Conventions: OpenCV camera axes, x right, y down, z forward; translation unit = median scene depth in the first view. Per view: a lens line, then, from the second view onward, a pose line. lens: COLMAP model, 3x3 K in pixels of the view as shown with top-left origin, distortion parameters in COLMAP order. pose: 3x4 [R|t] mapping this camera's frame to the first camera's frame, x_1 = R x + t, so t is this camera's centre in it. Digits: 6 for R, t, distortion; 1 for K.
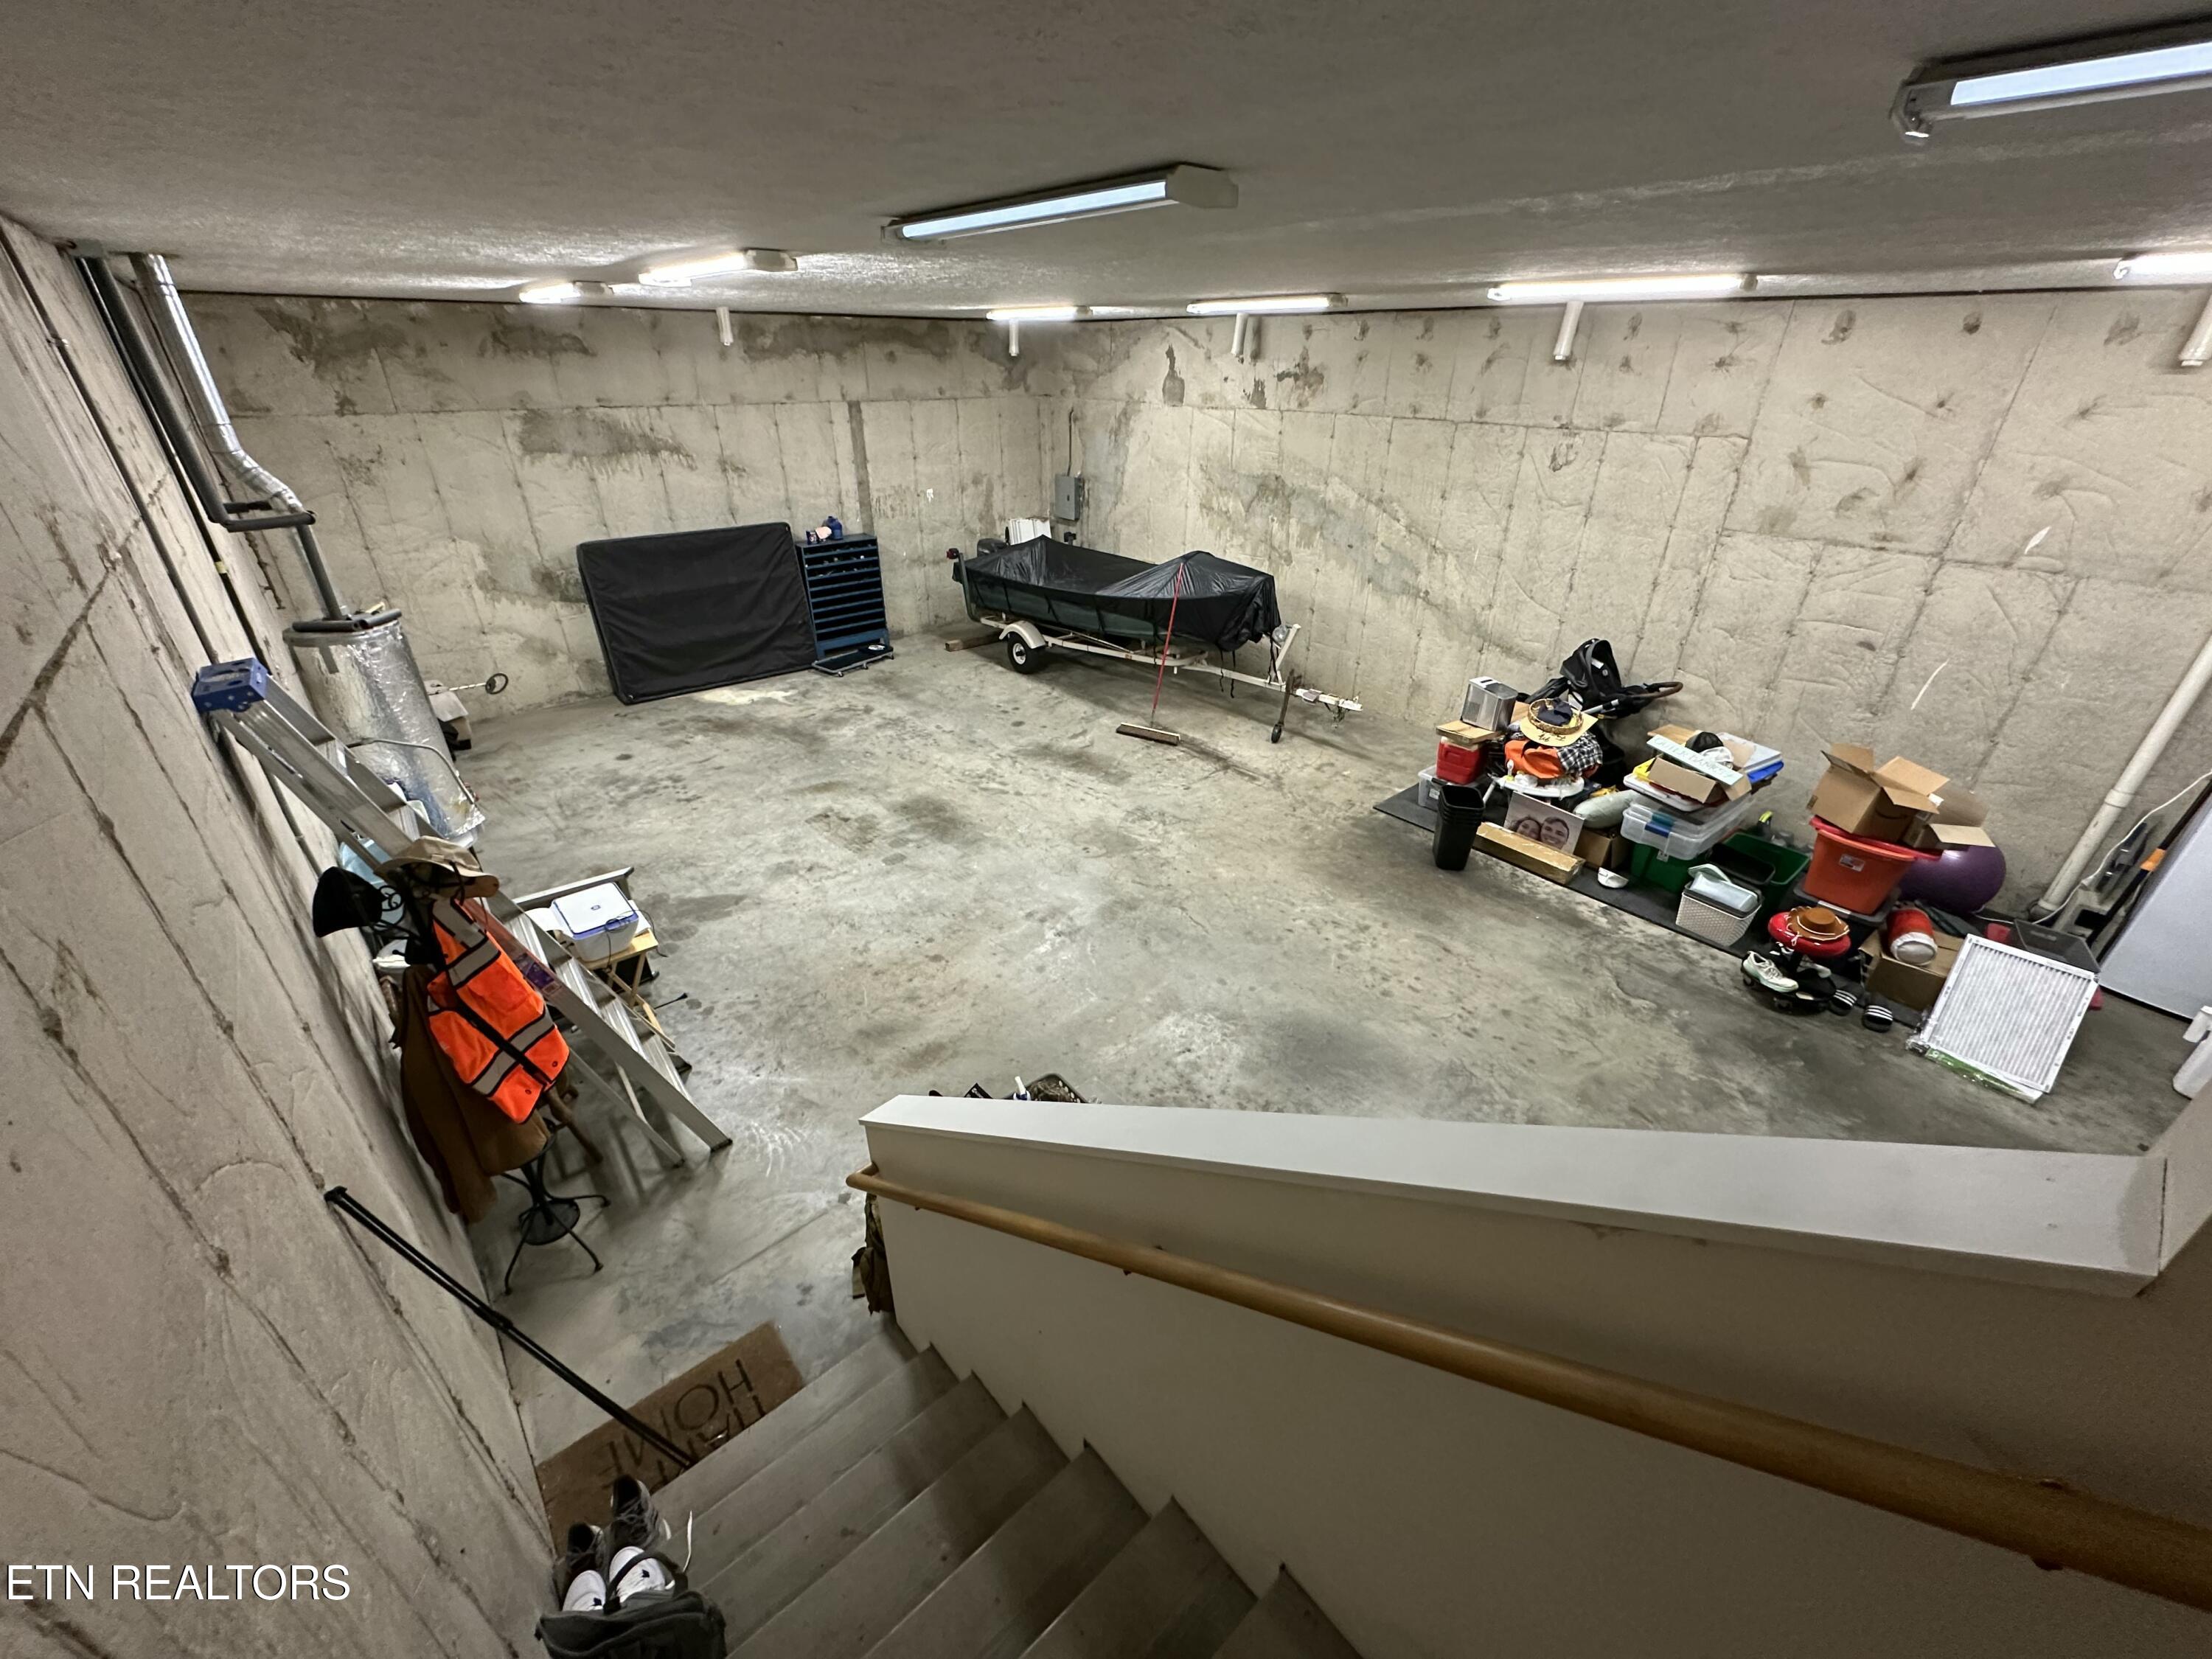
lens RADIAL K [[883.8, 0, 1099.7], [0, 883.8, 830.4], [0, 0, 1]] dist [-0.004786, 0.000460]
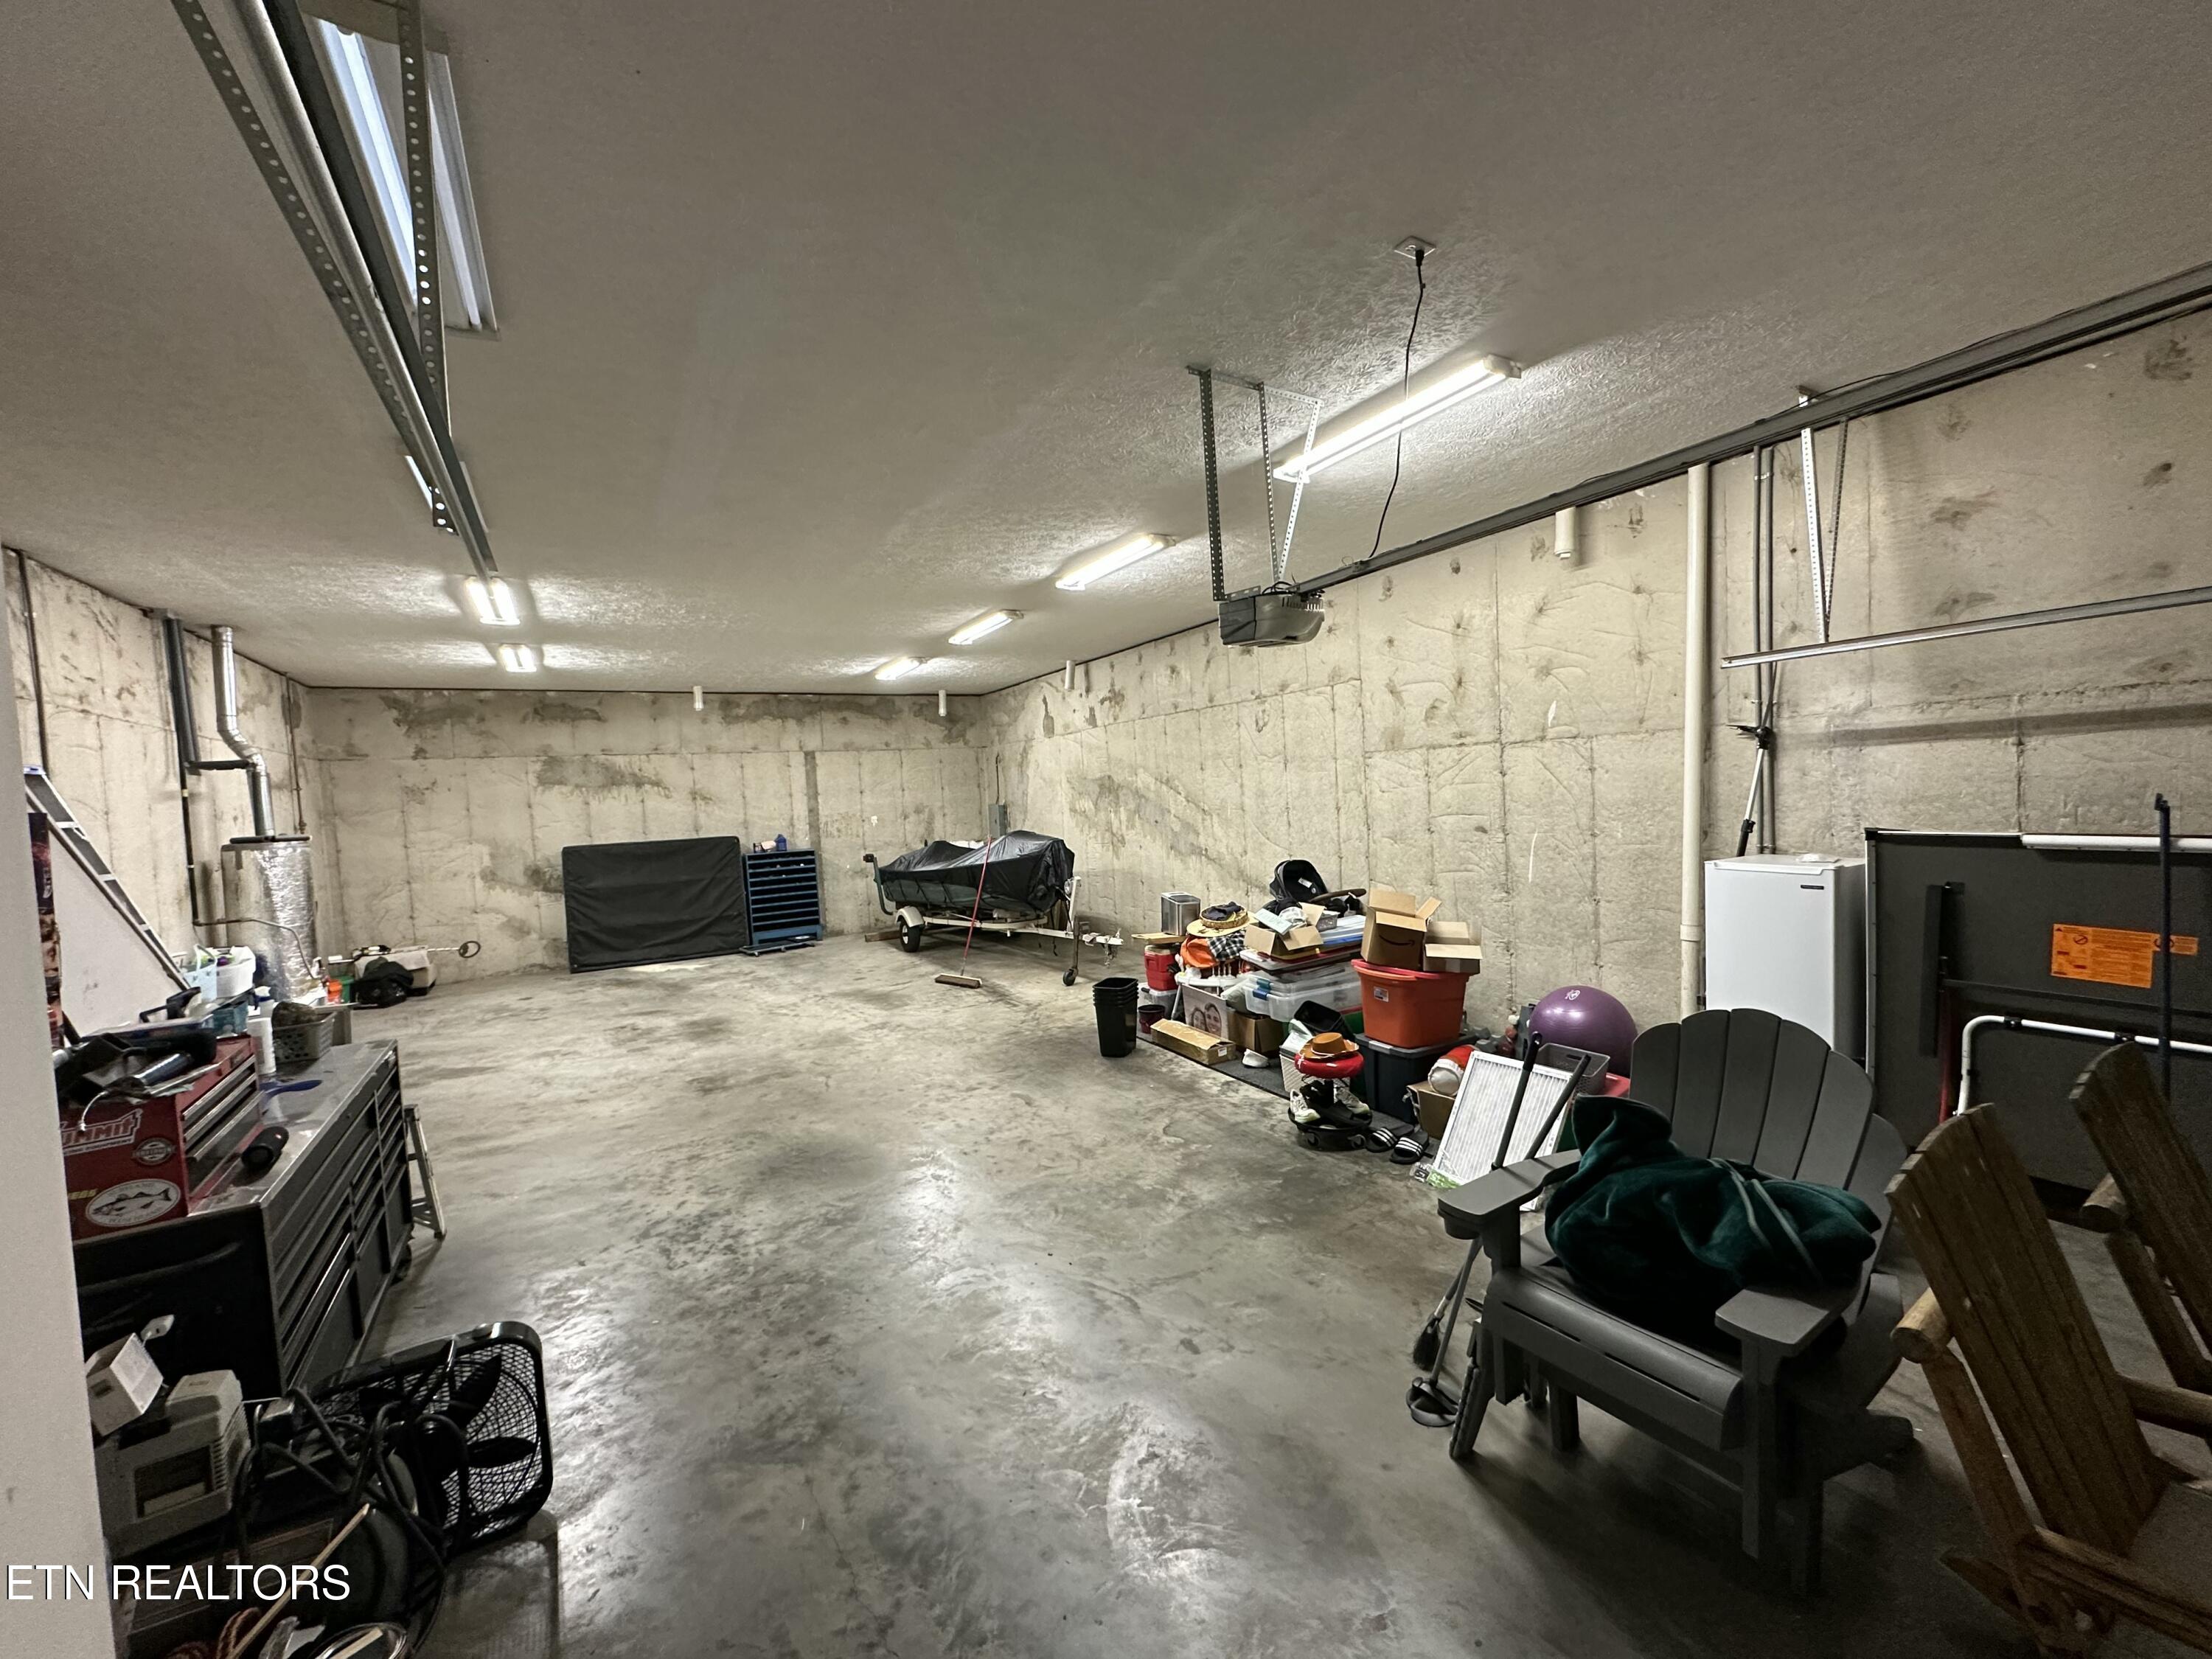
lens RADIAL K [[883.8, 0, 1103.8], [0, 883.8, 825.5], [0, 0, 1]] dist [-0.004786, 0.000460]
pose [[0.980720, -0.051266, -0.188575, 0.478793], [-0.036710, 0.899466, -0.435446, 0.200555], [0.191941, 0.433973, 0.880242, -0.015457]]
